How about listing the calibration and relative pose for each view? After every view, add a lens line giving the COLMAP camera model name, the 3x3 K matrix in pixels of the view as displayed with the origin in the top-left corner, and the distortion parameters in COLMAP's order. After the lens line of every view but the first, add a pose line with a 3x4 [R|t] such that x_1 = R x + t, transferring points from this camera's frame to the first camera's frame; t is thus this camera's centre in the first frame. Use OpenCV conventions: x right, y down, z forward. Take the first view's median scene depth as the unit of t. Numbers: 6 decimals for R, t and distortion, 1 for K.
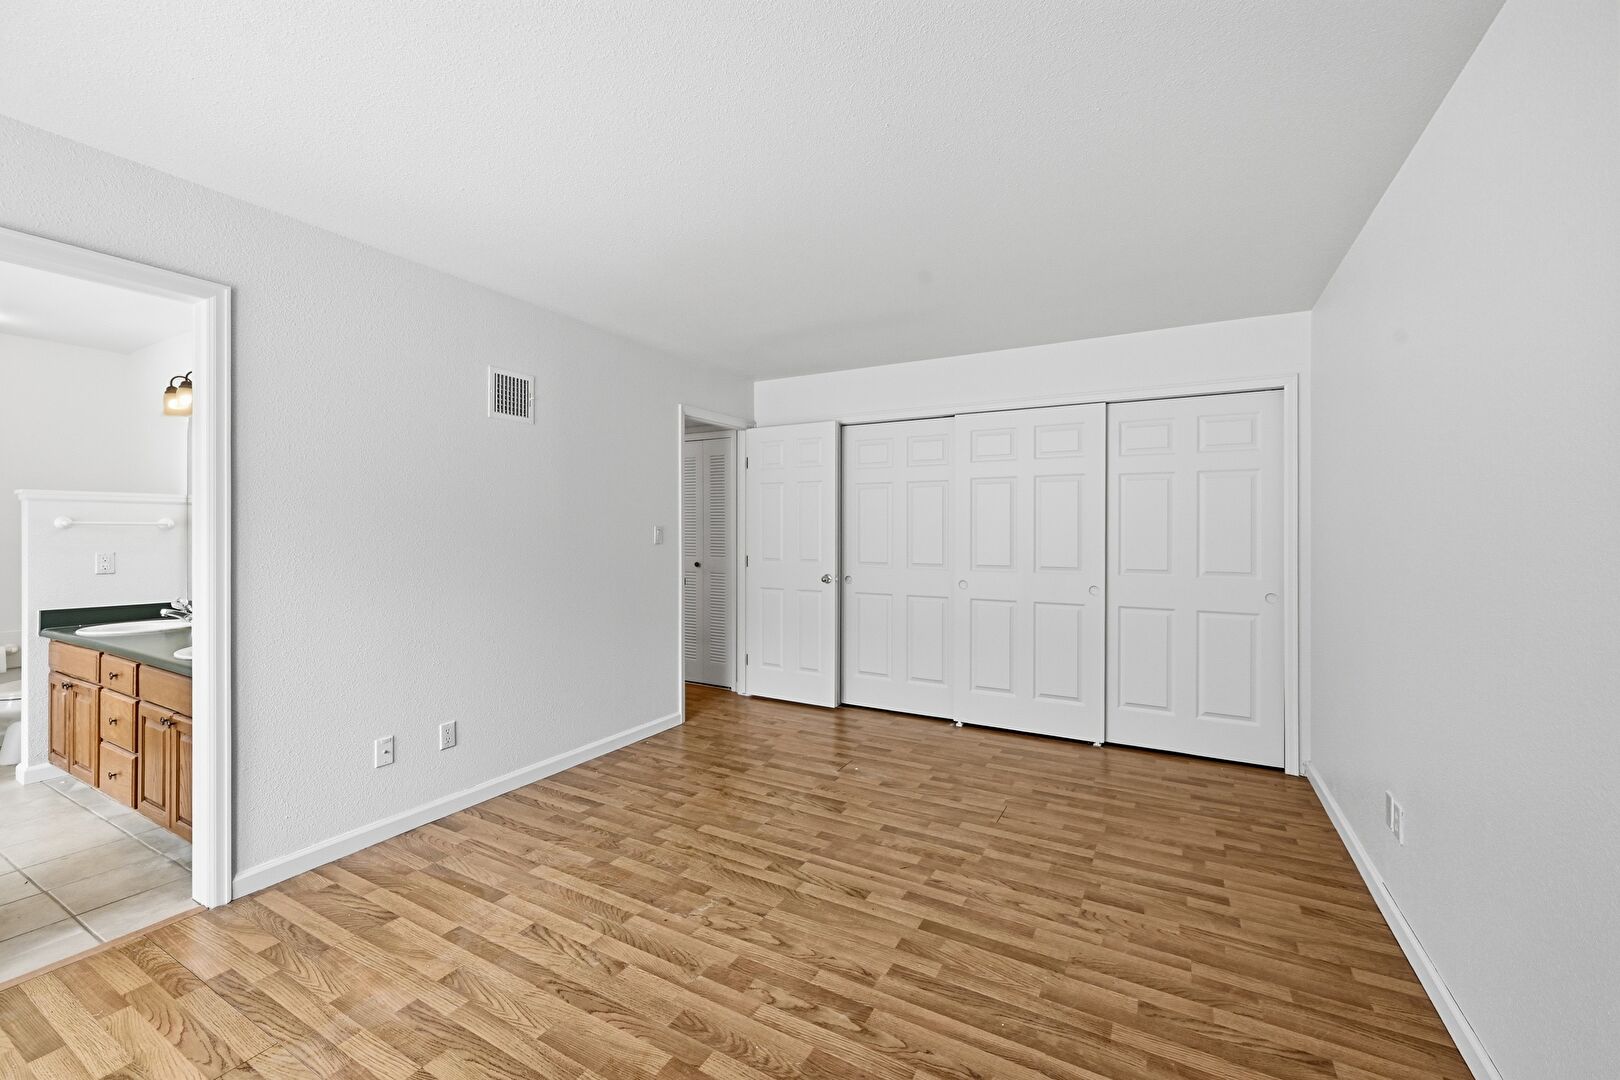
lens RADIAL K [[647.5, 0, 811.8], [0, 647.5, 528.7], [0, 0, 1]] dist [0.002815, -0.000077]
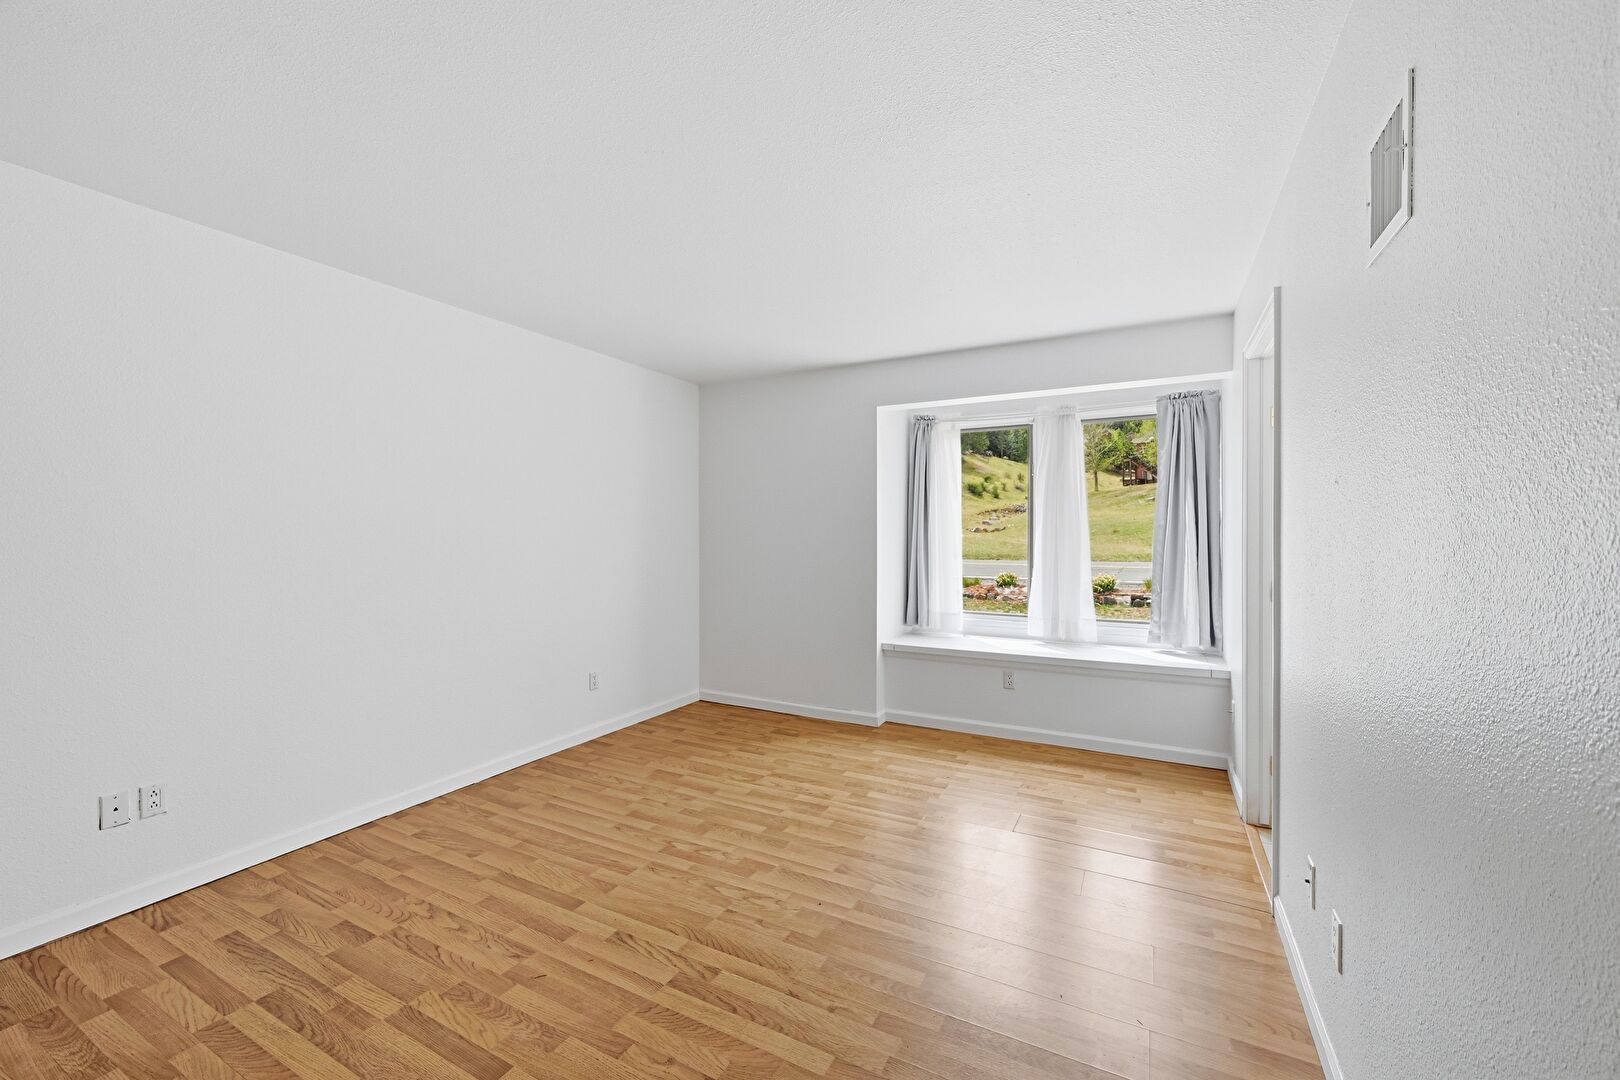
lens RADIAL K [[647.5, 0, 811.8], [0, 647.5, 538.1], [0, 0, 1]] dist [0.002815, -0.000077]
pose [[-0.999766, -0.000167, -0.021635, -0.189107], [-0.000246, 0.999993, 0.003647, 0.001421], [0.021635, 0.003652, -0.999759, 2.055145]]
